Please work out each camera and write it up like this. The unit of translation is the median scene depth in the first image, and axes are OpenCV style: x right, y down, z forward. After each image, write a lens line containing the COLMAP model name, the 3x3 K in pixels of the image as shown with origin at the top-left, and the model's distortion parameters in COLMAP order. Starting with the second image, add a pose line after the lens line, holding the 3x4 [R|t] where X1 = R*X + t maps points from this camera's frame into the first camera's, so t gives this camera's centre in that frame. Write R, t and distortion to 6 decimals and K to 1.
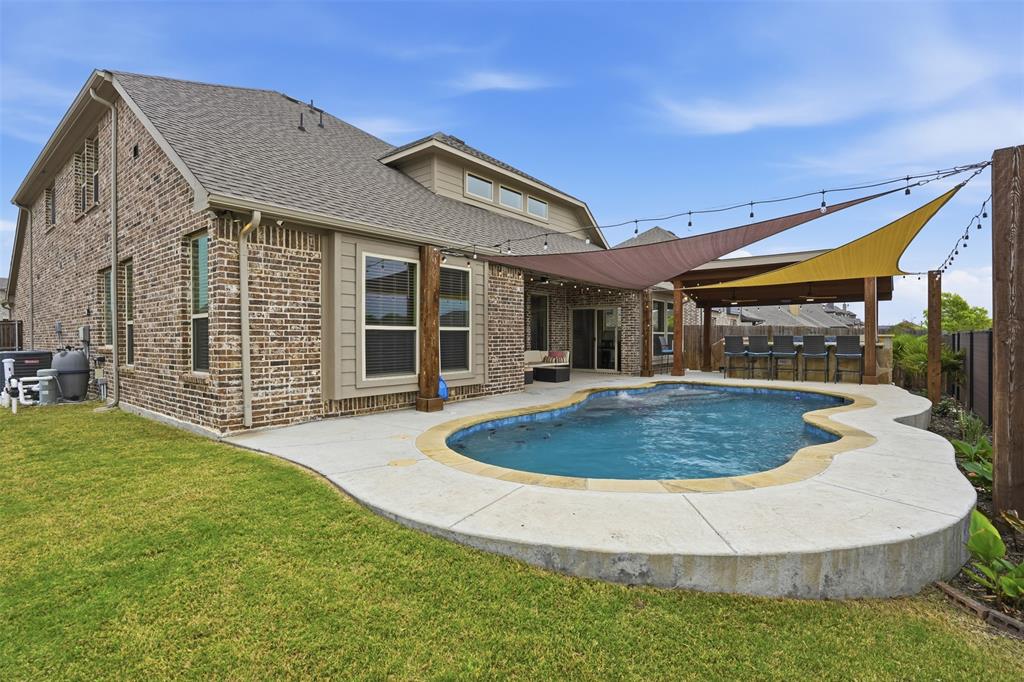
lens RADIAL K [[479.5, 0, 512.0], [0, 479.5, 341.0], [0, 0, 1]] dist [-0.055353, 0.020577]
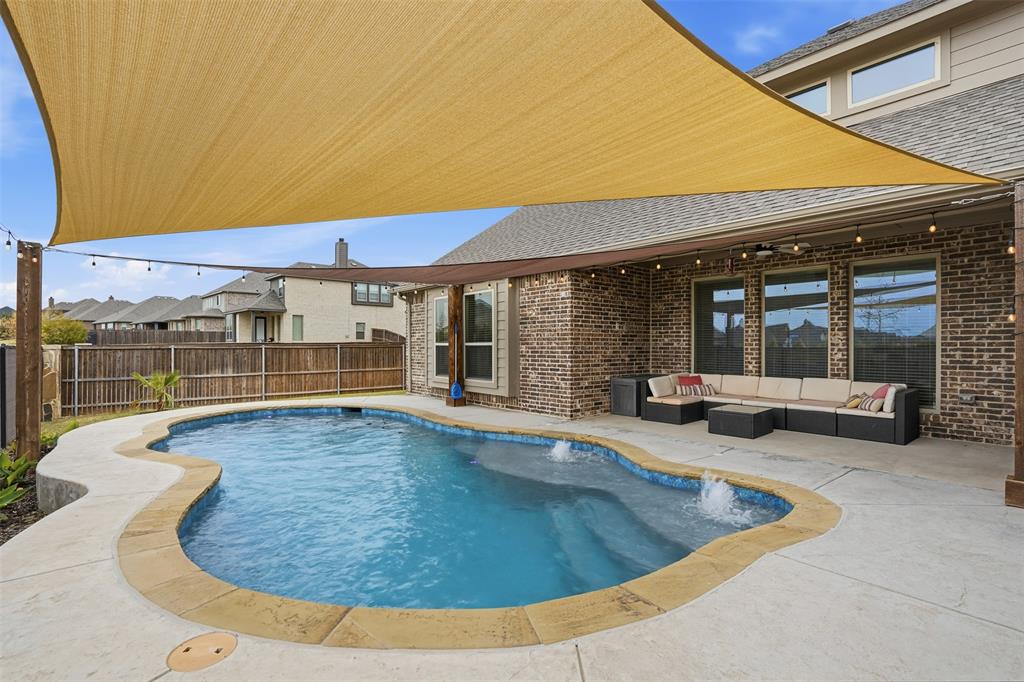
lens RADIAL K [[479.5, 0, 512.0], [0, 479.5, 341.0], [0, 0, 1]] dist [-0.055353, 0.020577]
pose [[-0.192647, -0.009530, -0.981222, 0.941593], [-0.008686, 0.999930, -0.008006, -0.022031], [0.981230, 0.006981, -0.192716, 1.197637]]
